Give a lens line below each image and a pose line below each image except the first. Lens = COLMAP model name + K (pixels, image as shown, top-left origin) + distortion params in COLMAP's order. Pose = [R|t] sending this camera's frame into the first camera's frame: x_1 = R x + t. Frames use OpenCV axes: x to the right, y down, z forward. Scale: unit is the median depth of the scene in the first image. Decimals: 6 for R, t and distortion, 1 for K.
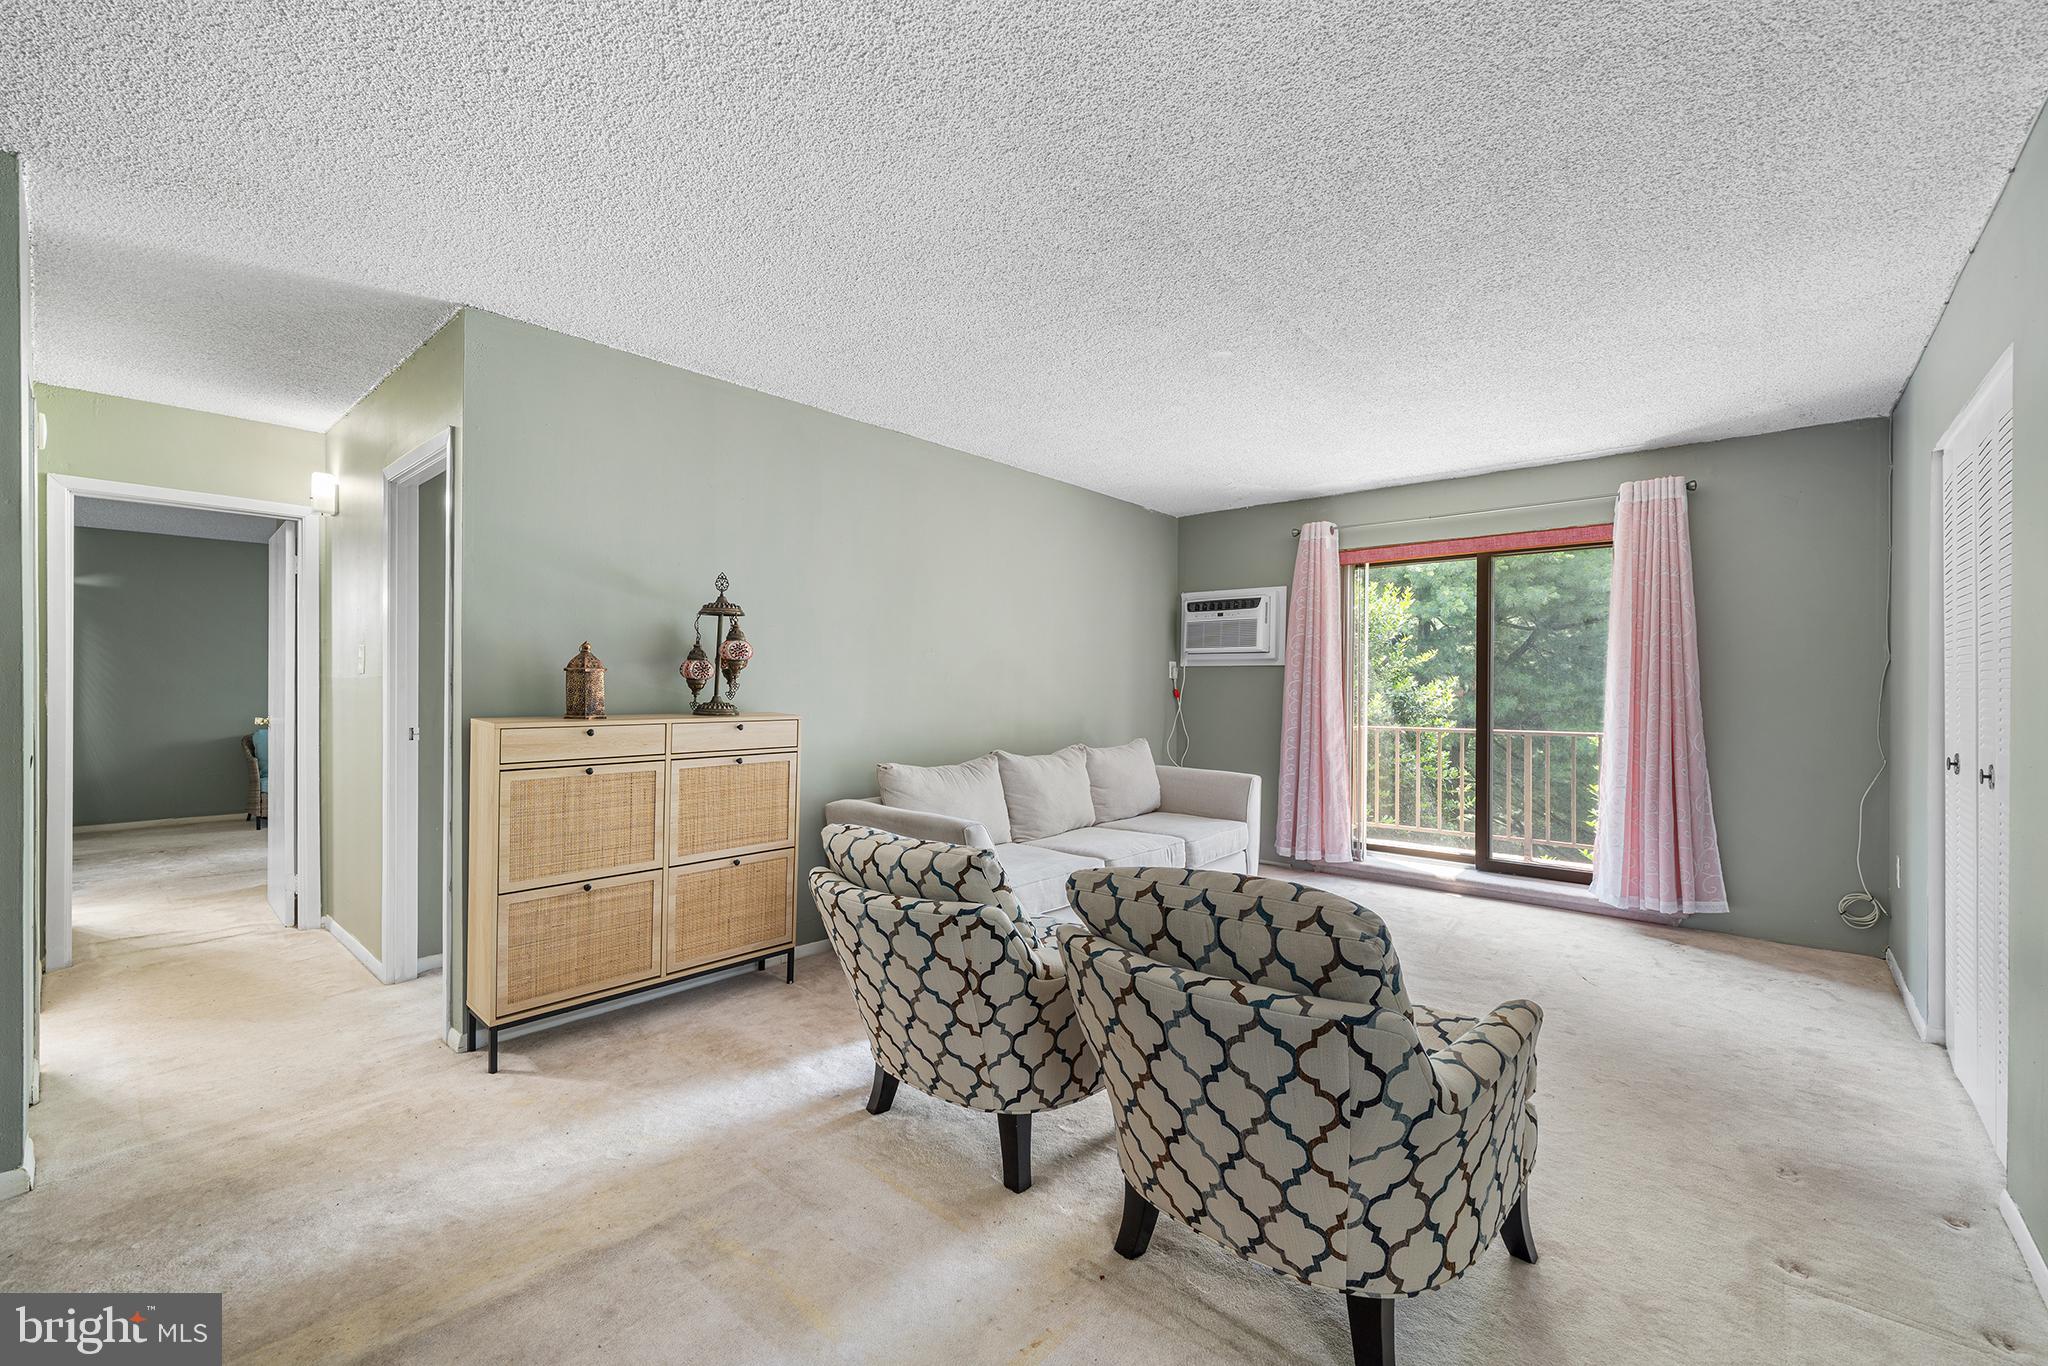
lens RADIAL K [[834.6, 0, 1028.0], [0, 834.6, 685.0], [0, 0, 1]] dist [0.000104, -0.000451]
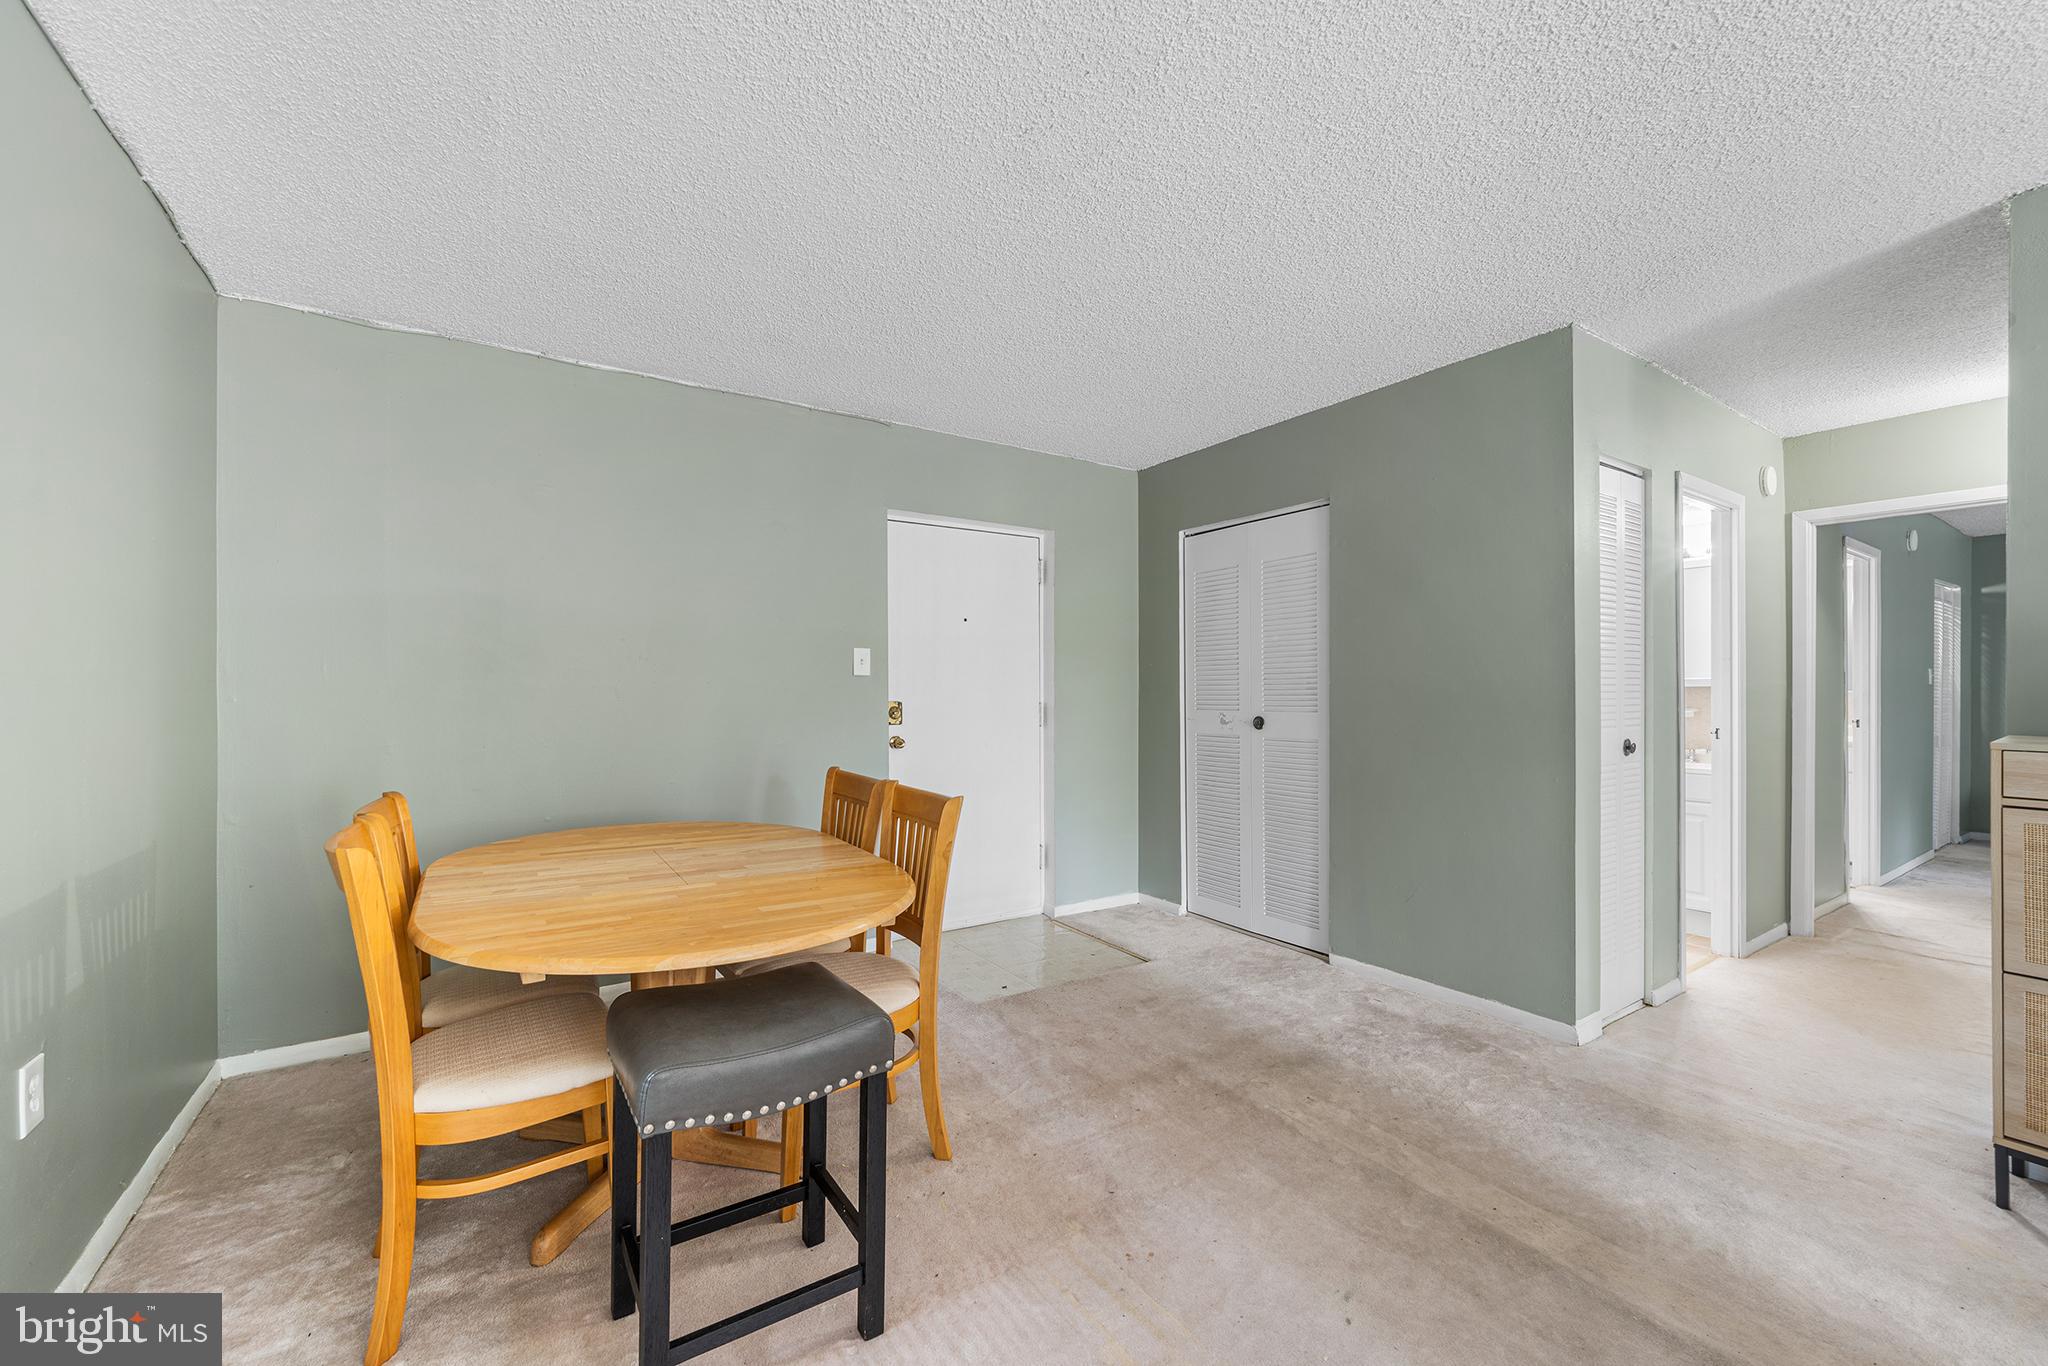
lens RADIAL K [[834.6, 0, 1038.0], [0, 834.6, 684.8], [0, 0, 1]] dist [0.000104, -0.000451]
pose [[-0.255191, -0.006505, -0.966869, 0.205331], [-0.005435, 0.999971, -0.005294, 0.001571], [0.966875, 0.003904, -0.255219, 0.231401]]
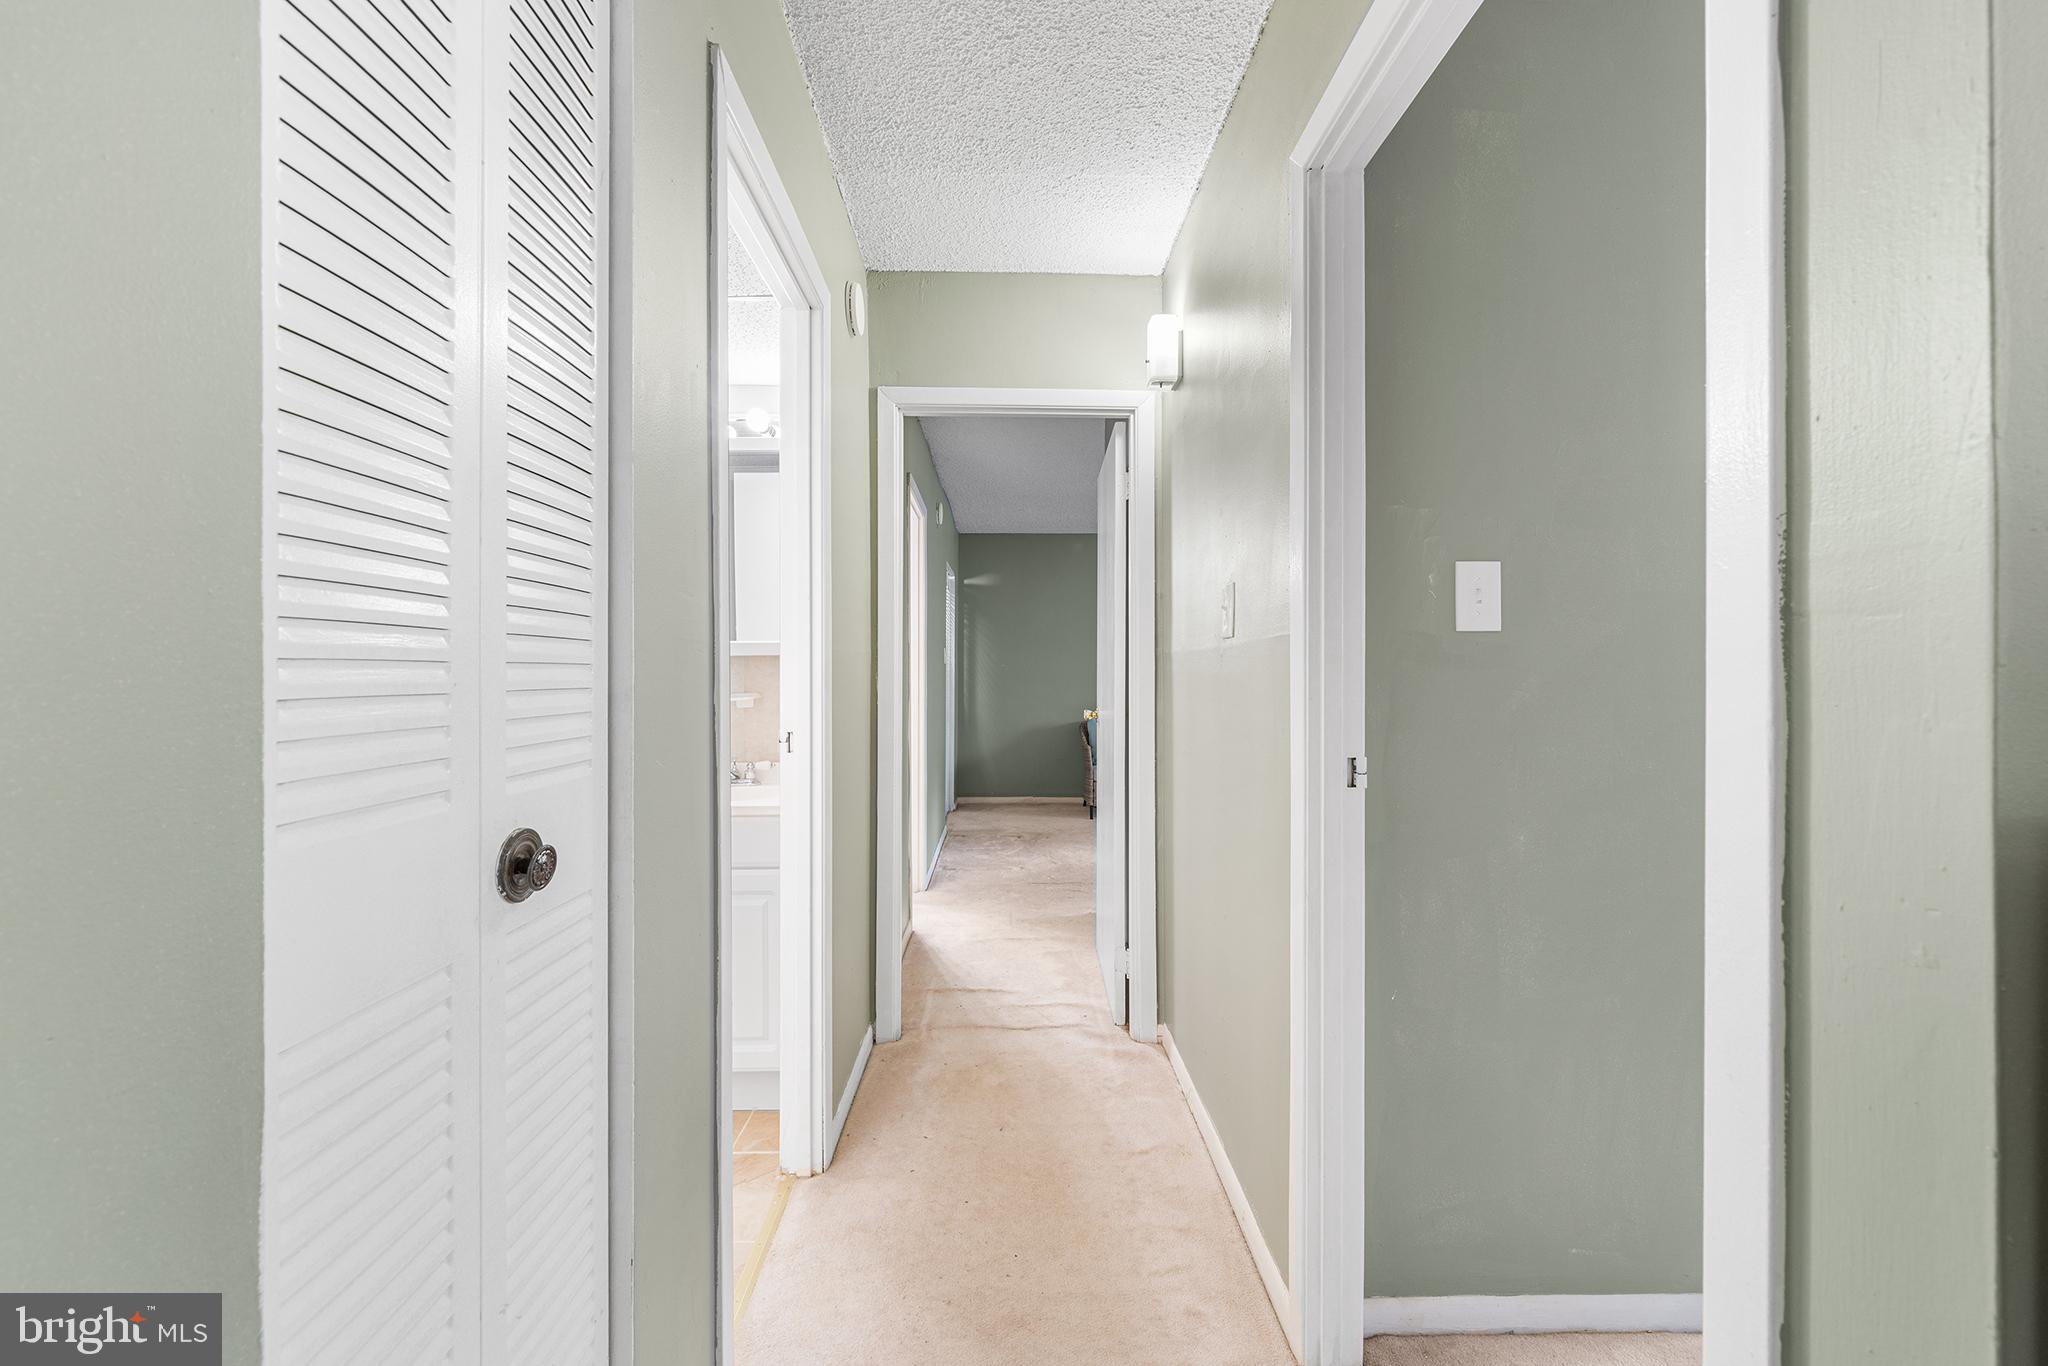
lens RADIAL K [[792.4, 0, 1017.2], [0, 792.4, 677.6], [0, 0, 1]] dist [-0.003082, 0.000273]
pose [[0.666144, 0.000893, -0.745822, -0.477698], [-0.001006, 0.999999, 0.000299, 0.010263], [0.745822, 0.000551, 0.666145, 0.528295]]
